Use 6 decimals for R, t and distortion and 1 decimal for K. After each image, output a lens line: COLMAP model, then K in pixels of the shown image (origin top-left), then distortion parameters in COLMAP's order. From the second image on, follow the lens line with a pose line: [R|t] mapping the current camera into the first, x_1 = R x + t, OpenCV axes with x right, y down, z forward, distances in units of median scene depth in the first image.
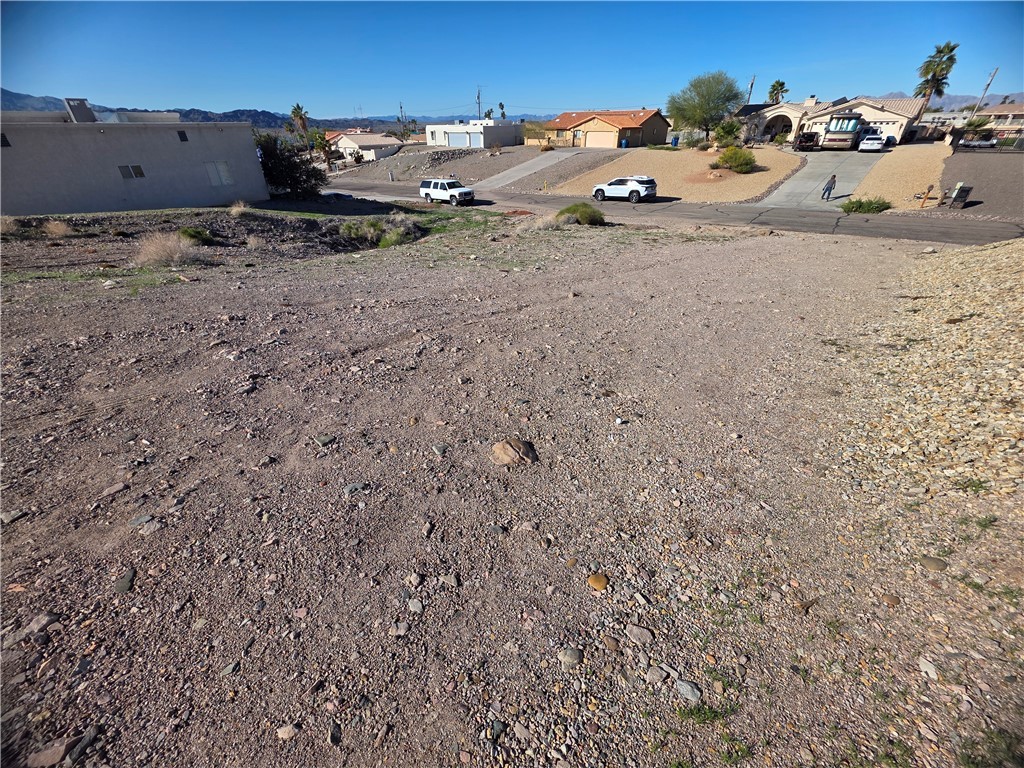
lens RADIAL K [[410.9, 0, 507.0], [0, 410.9, 380.6], [0, 0, 1]] dist [-0.001651, 0.001258]
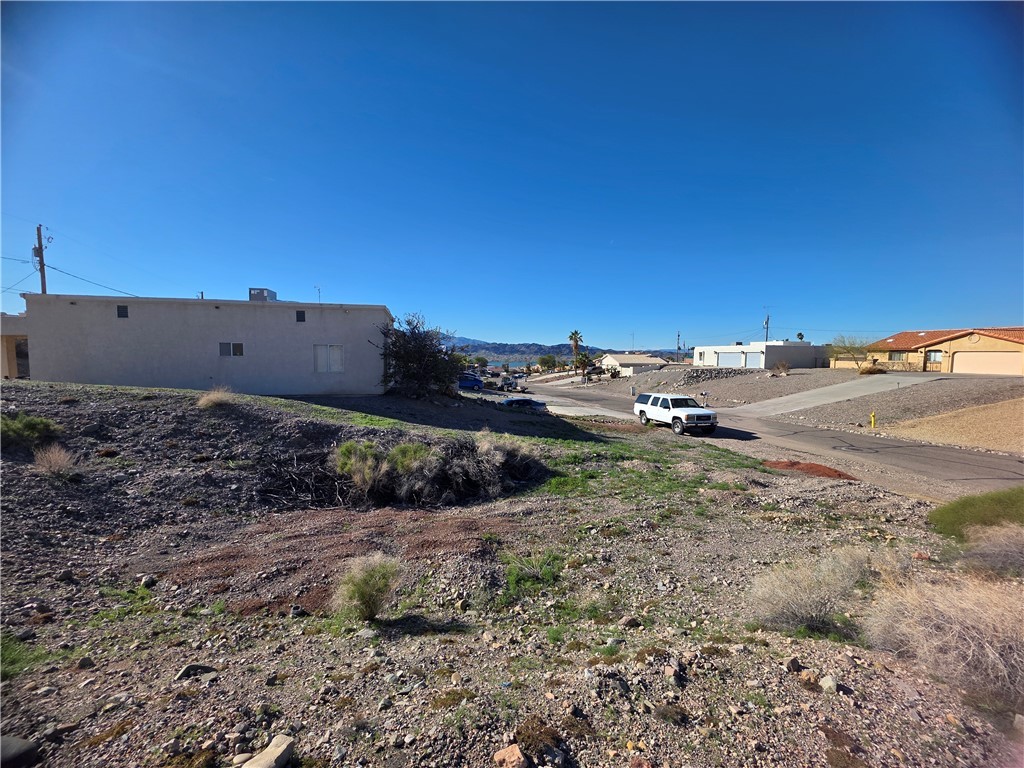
lens RADIAL K [[410.9, 0, 502.0], [0, 410.9, 382.4], [0, 0, 1]] dist [-0.001651, 0.001258]
pose [[0.801852, 0.058947, -0.594608, 0.016223], [-0.331472, 0.871845, -0.360572, -0.137168], [0.497152, 0.486222, 0.718630, 0.292846]]
